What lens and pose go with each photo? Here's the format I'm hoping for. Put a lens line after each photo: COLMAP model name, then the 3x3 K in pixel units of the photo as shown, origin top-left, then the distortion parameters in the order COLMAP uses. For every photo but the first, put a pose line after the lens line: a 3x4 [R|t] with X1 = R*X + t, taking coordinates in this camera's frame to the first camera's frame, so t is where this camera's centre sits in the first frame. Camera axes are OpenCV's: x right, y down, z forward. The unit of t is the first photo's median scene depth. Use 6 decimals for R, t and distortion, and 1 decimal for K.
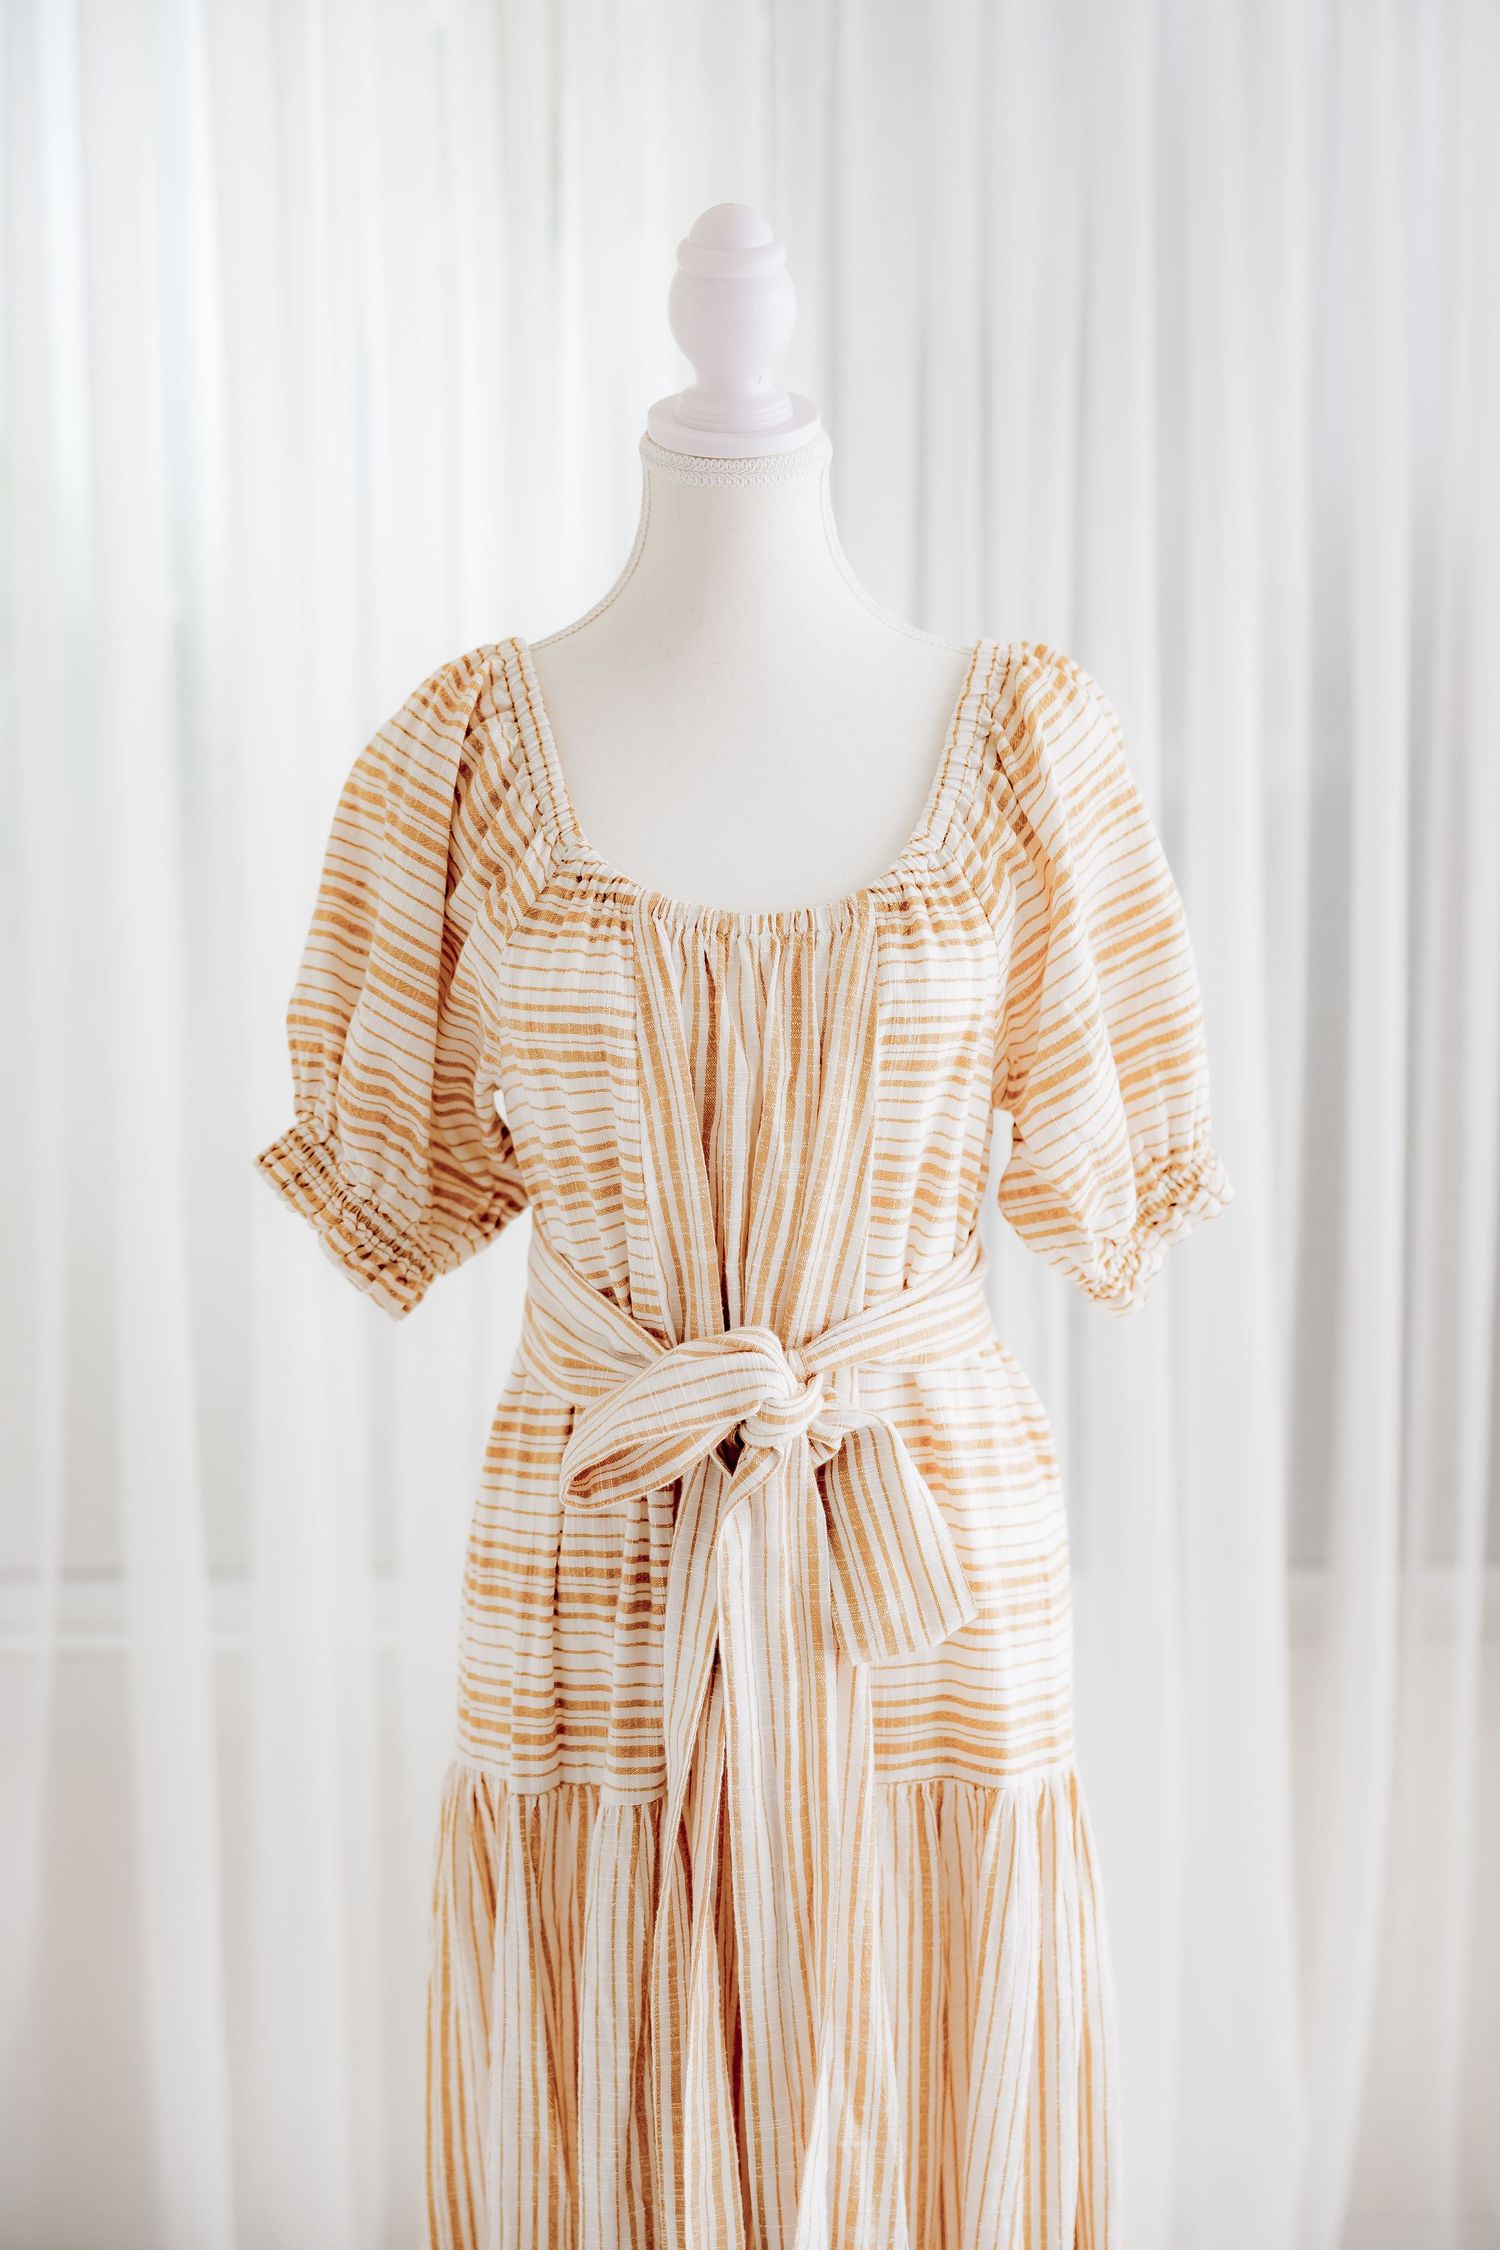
lens RADIAL K [[2932.3, 0, 756.5], [0, 2932.3, 1075.6], [0, 0, 1]] dist [0.017340, -0.030223]
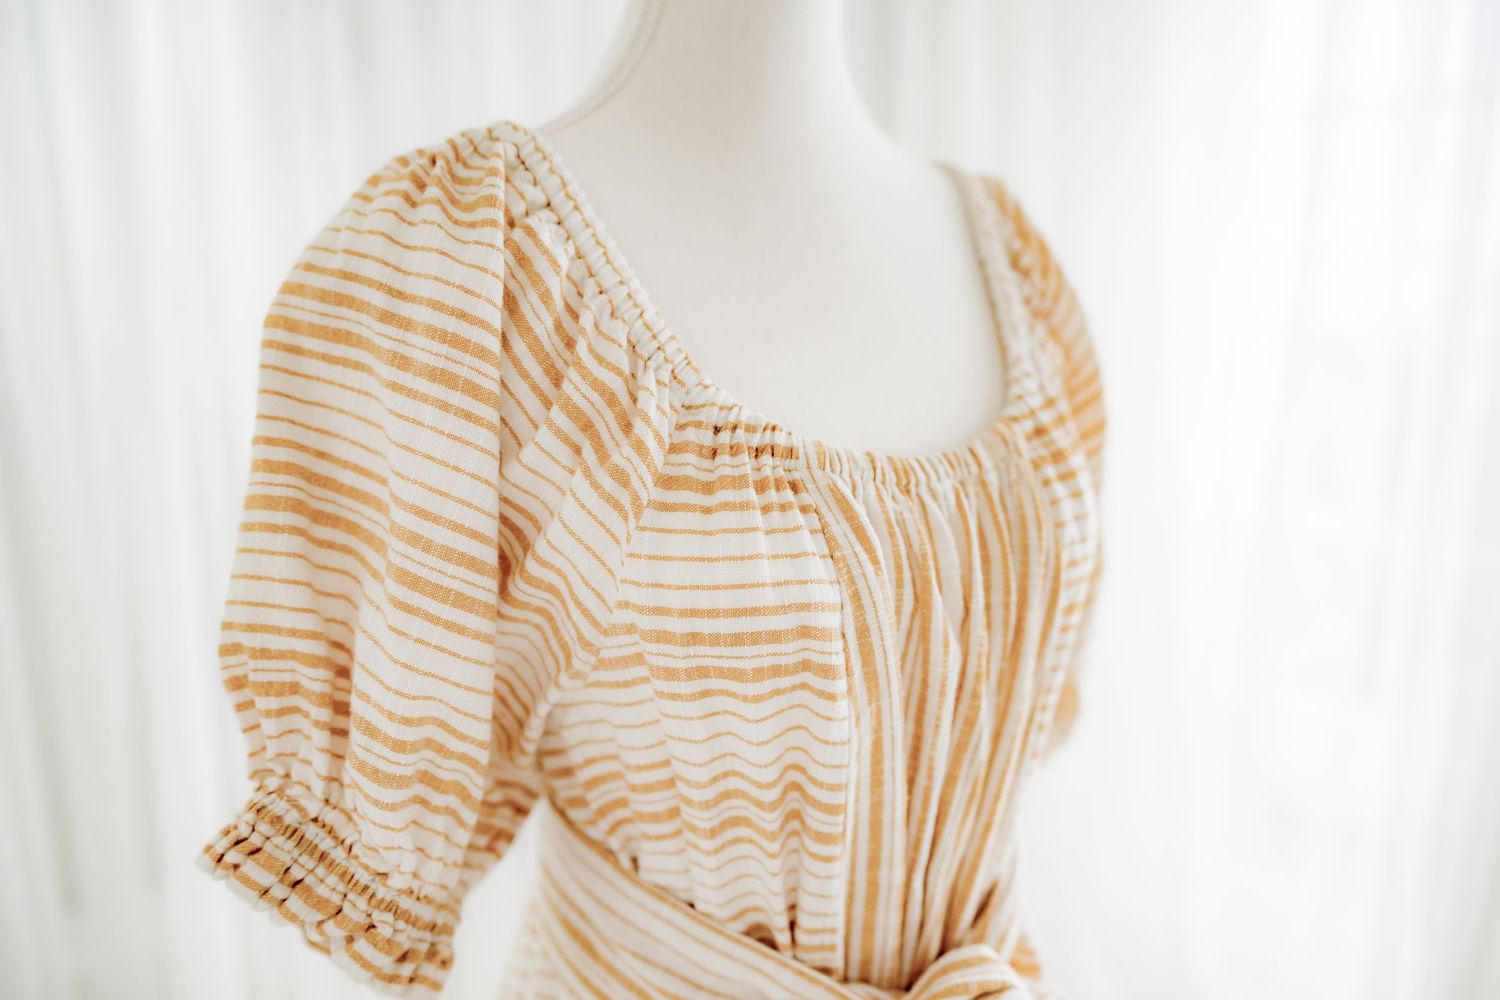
lens RADIAL K [[1173.3, 0, 838.6], [0, 1173.3, 505.6], [0, 0, 1]] dist [-0.010441, 0.000934]
pose [[0.838568, -0.106618, 0.534262, -0.191971], [0.084884, 0.994257, 0.065183, -0.063231], [-0.538143, -0.009310, 0.842802, 0.714902]]
